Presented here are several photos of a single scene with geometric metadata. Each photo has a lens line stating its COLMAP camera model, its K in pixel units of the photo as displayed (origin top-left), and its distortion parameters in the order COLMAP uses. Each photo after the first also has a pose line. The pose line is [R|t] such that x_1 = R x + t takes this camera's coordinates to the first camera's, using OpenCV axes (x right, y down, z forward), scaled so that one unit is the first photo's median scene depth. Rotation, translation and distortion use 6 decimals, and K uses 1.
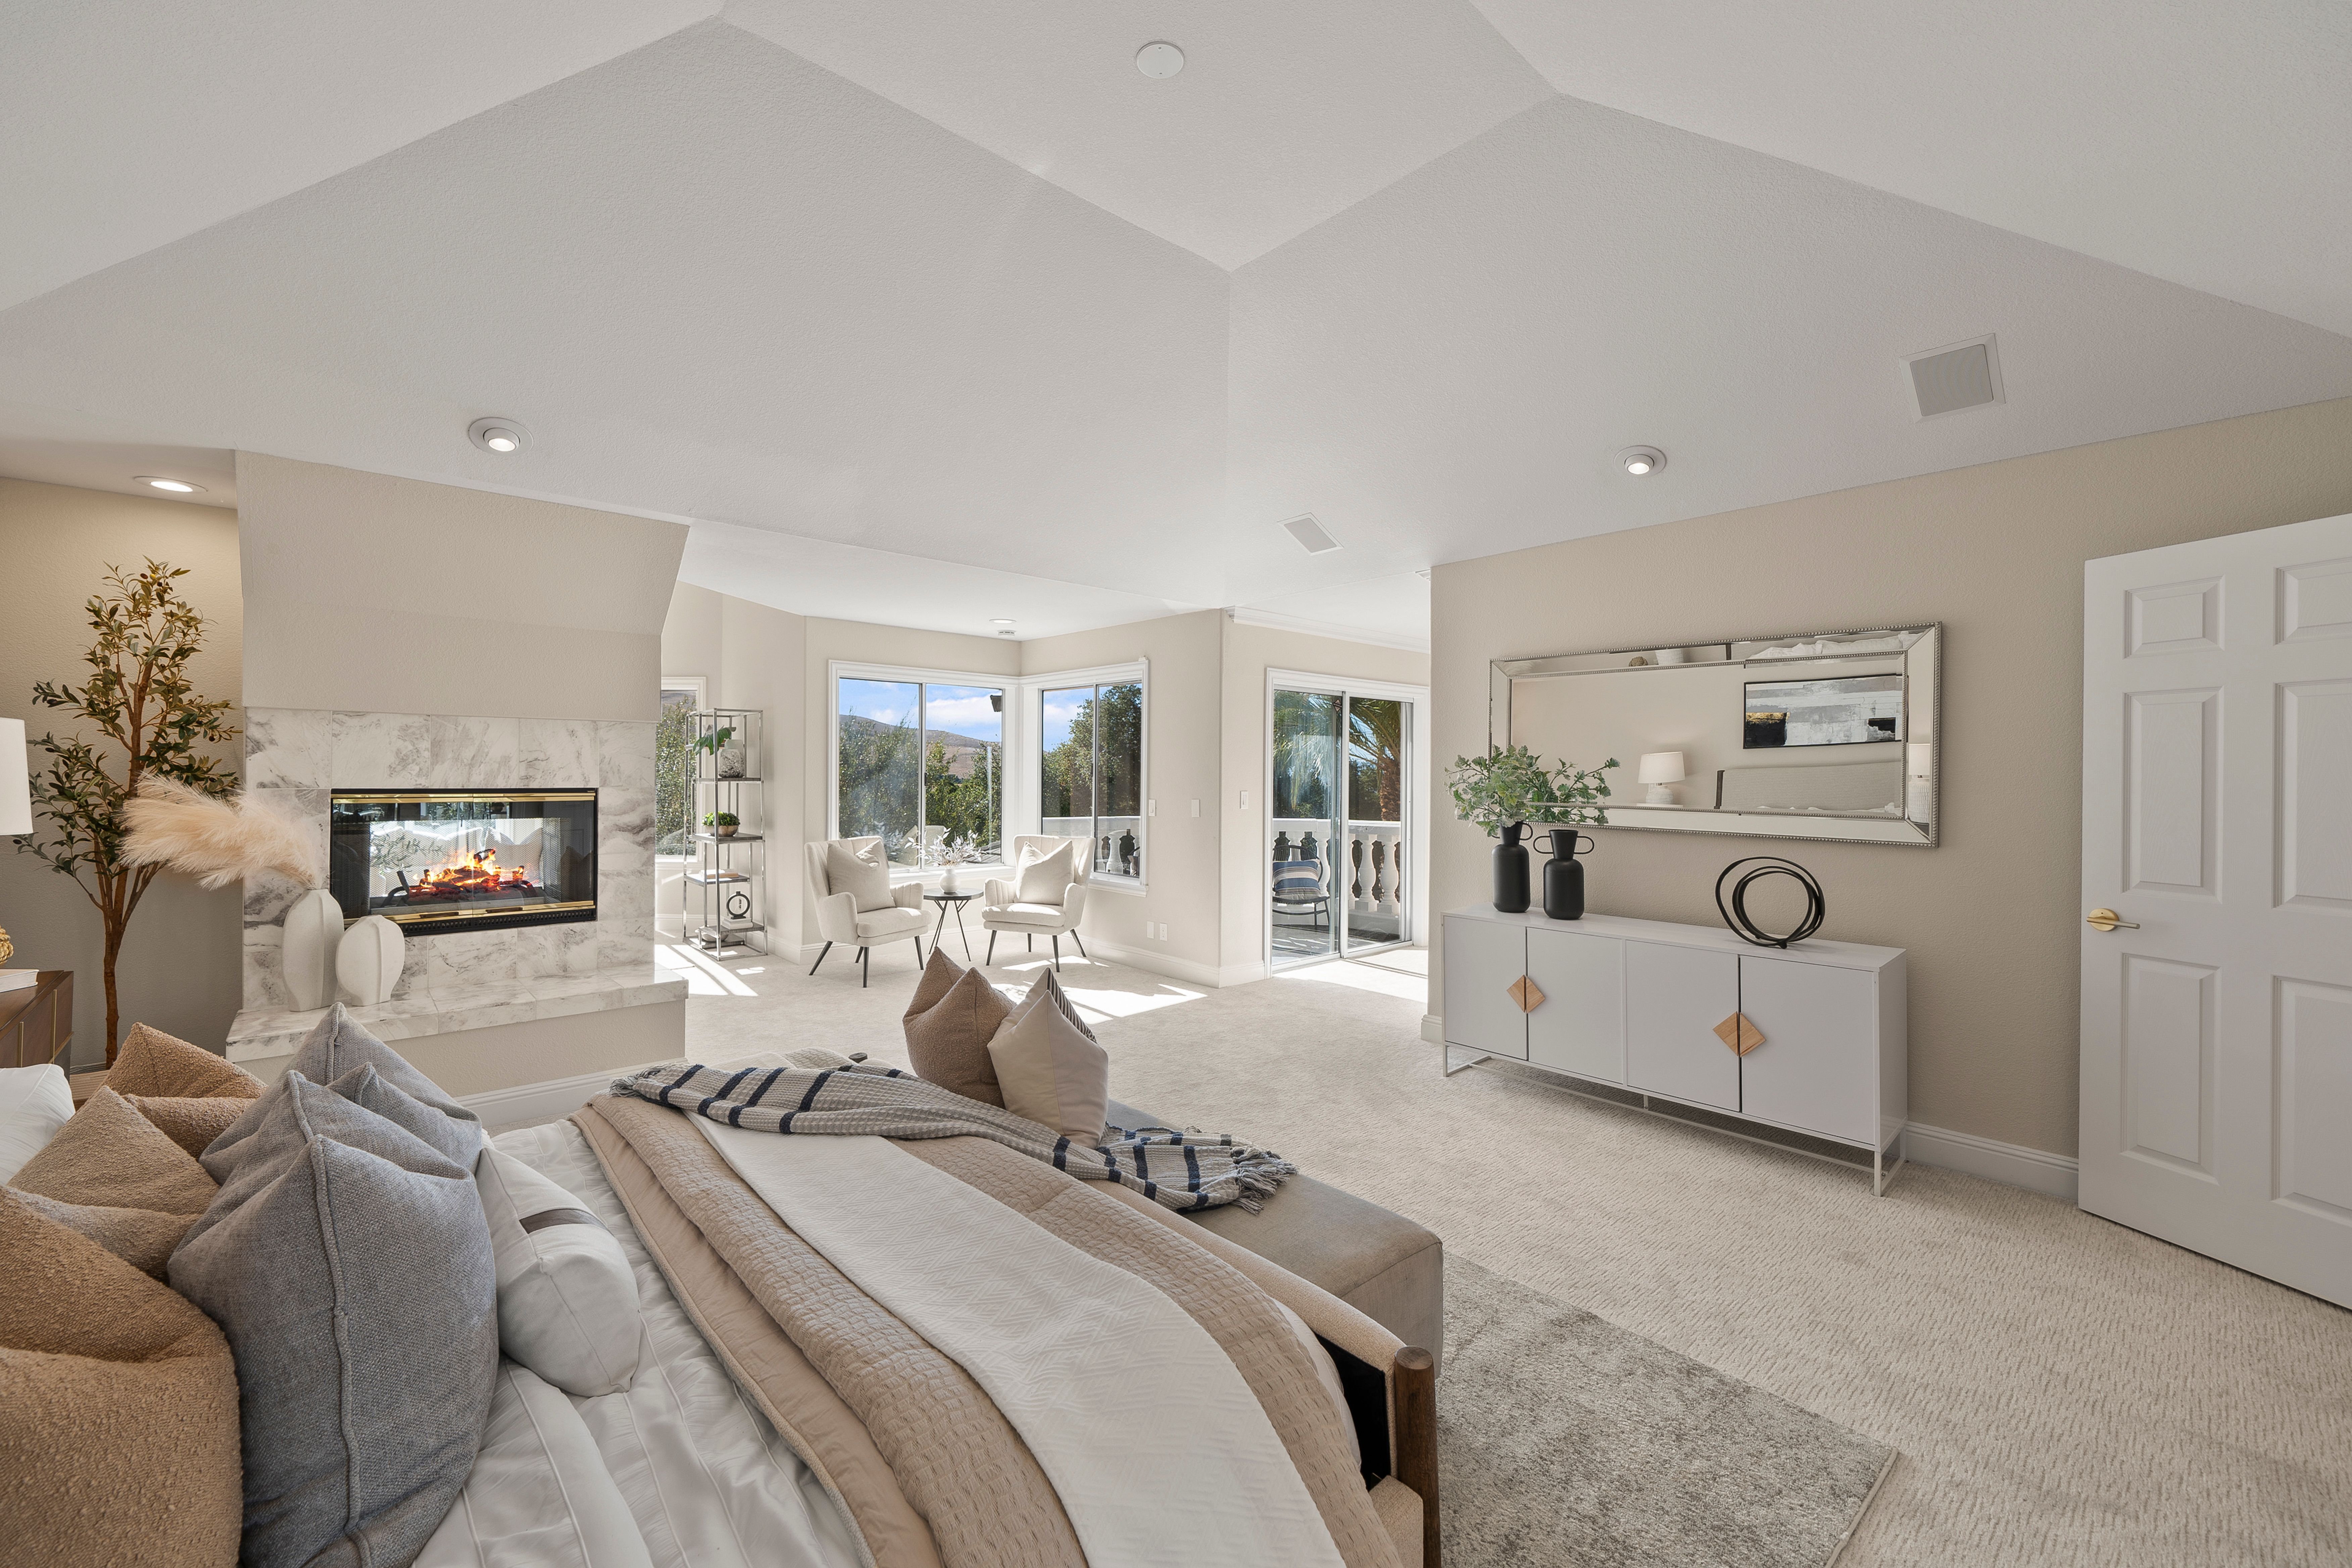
lens RADIAL K [[923.4, 0, 1176.7], [0, 923.4, 770.7], [0, 0, 1]] dist [0.000456, 0.000118]
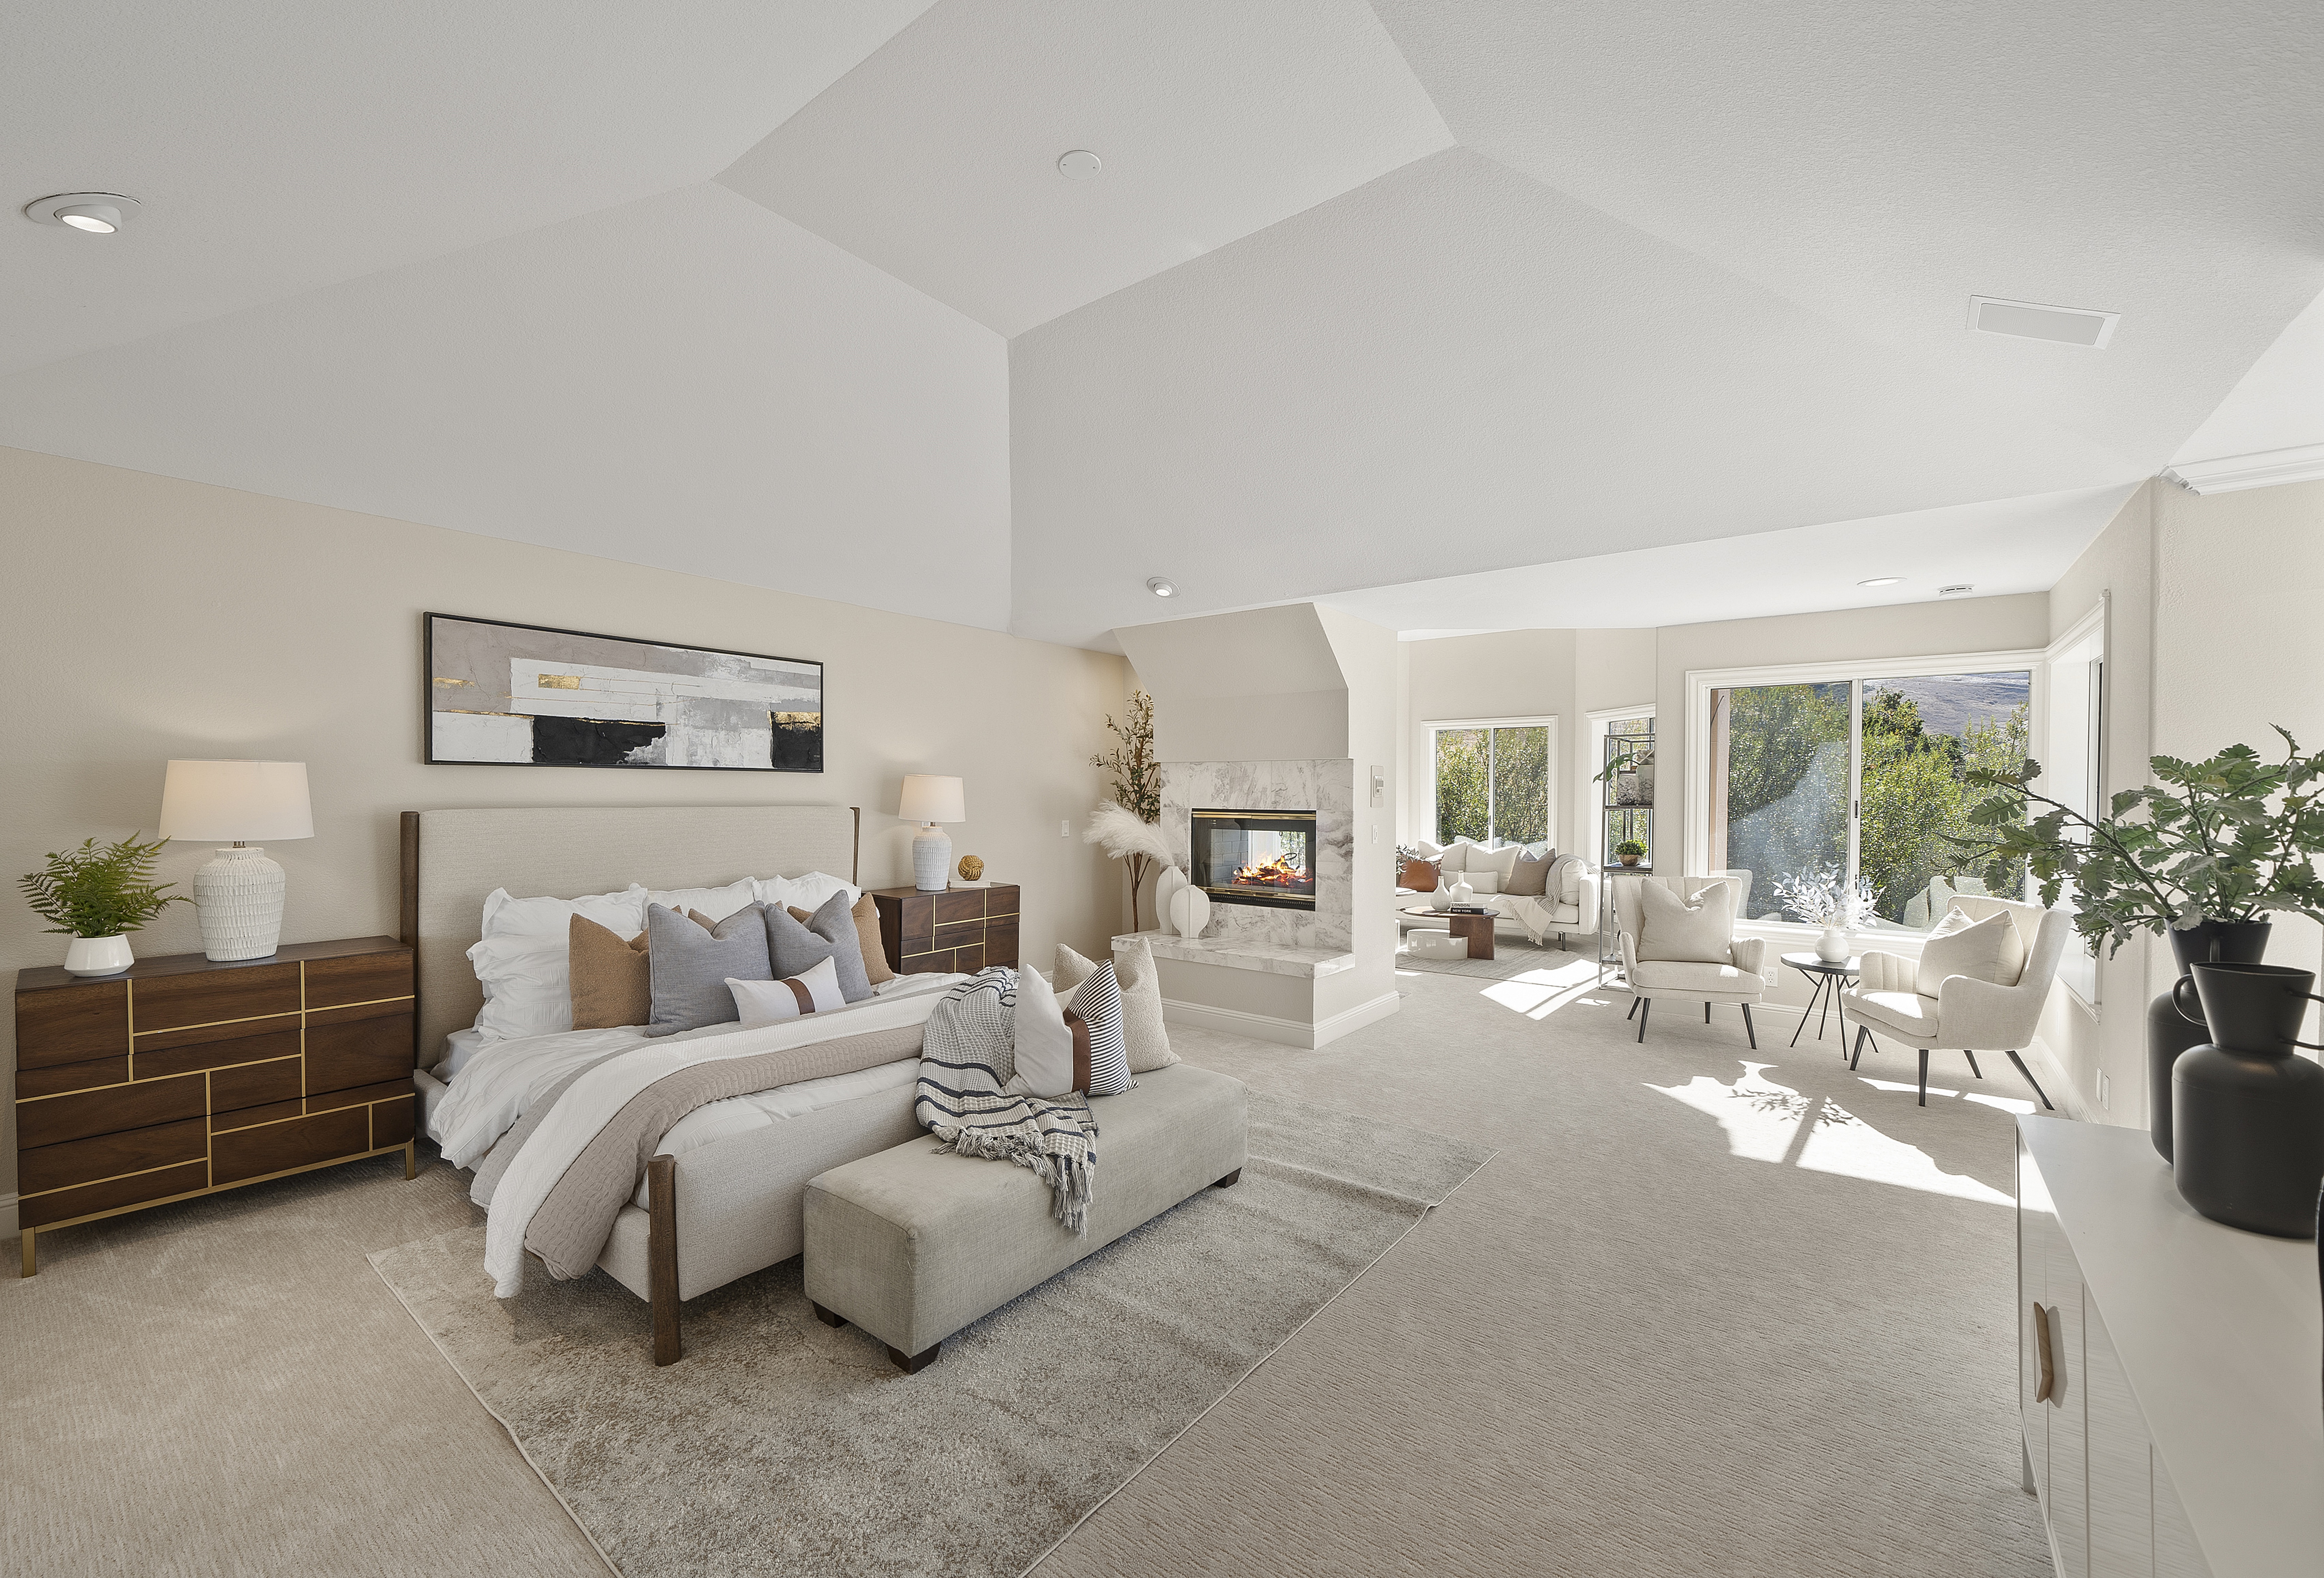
lens RADIAL K [[977.1, 0, 1156.5], [0, 977.1, 805.6], [0, 0, 1]] dist [-0.001504, -0.000200]
pose [[0.167403, 0.003690, -0.985882, 0.747479], [-0.000723, 0.999993, 0.003620, 0.007207], [0.985888, 0.000107, 0.167404, 0.570416]]
